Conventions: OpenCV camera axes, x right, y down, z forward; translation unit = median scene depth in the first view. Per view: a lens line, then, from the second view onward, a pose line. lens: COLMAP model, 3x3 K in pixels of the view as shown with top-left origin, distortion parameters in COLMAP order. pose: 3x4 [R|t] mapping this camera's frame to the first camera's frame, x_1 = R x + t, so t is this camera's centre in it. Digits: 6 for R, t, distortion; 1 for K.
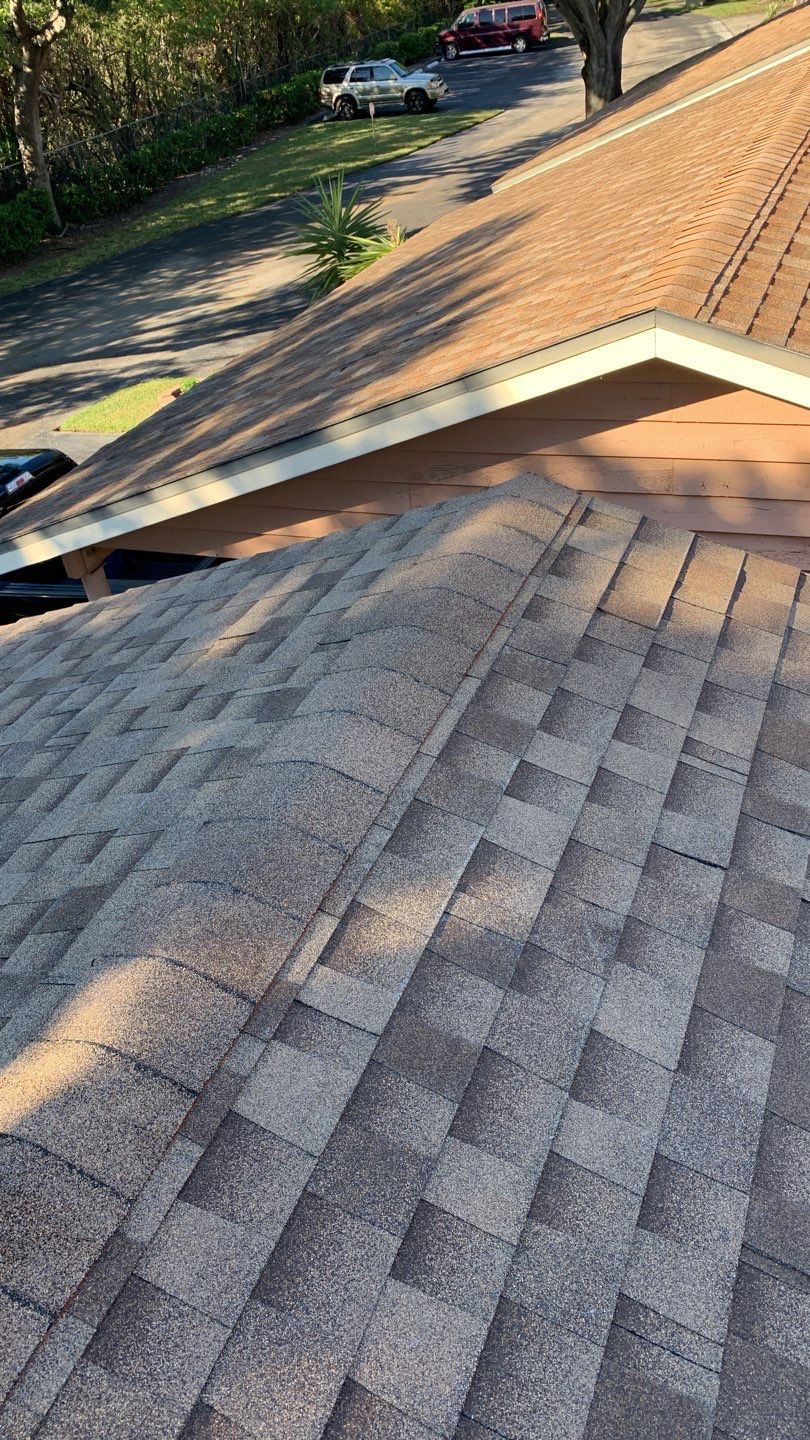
lens RADIAL K [[1102.0, 0, 398.3], [0, 1102.0, 718.8], [0, 0, 1]] dist [0.033552, -0.043541]
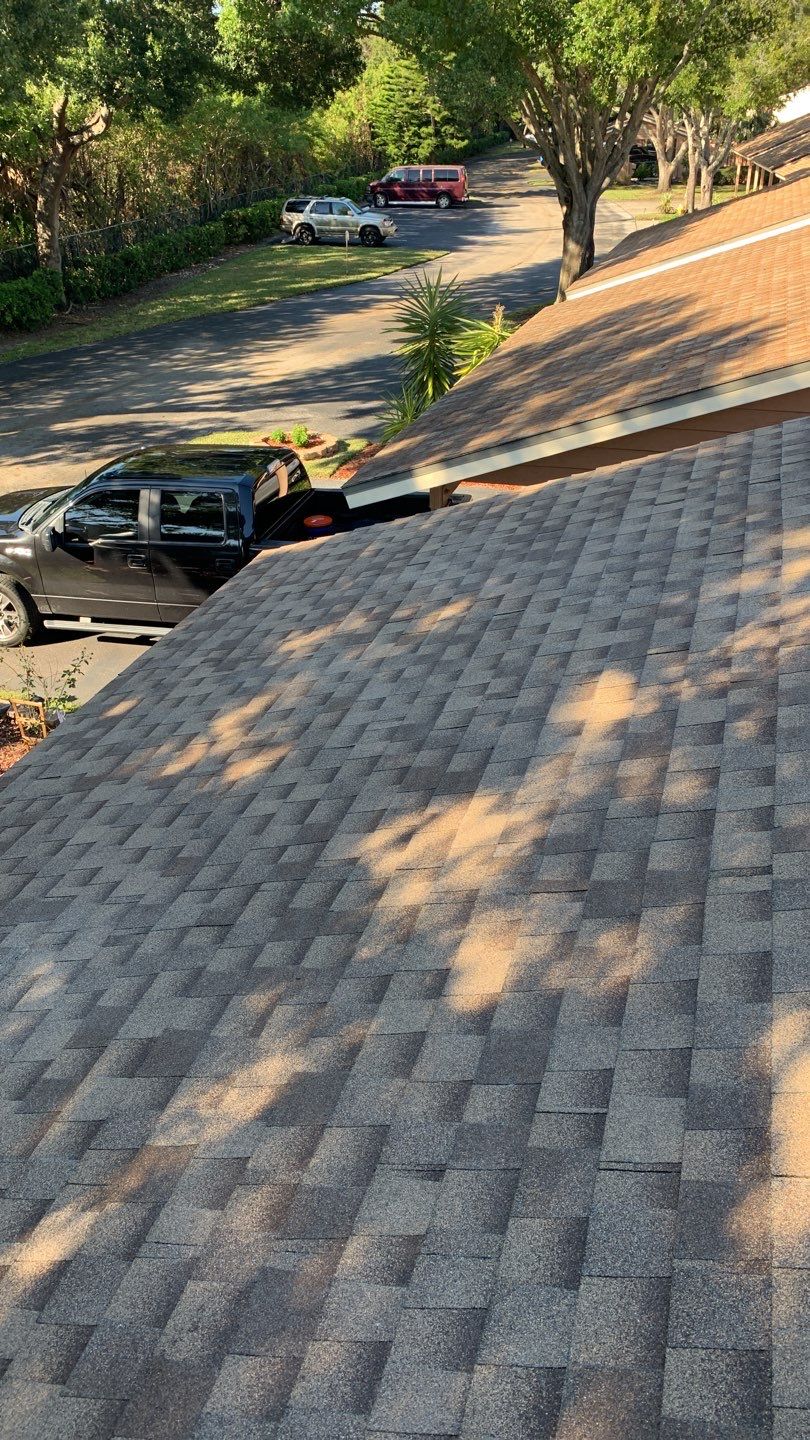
lens RADIAL K [[1102.0, 0, 410.2], [0, 1102.0, 715.0], [0, 0, 1]] dist [0.033552, -0.043541]
pose [[0.985852, 0.044281, 0.161662, -0.109884], [-0.025567, 0.992913, -0.116058, 0.057697], [-0.165655, 0.110283, 0.979998, -0.056817]]
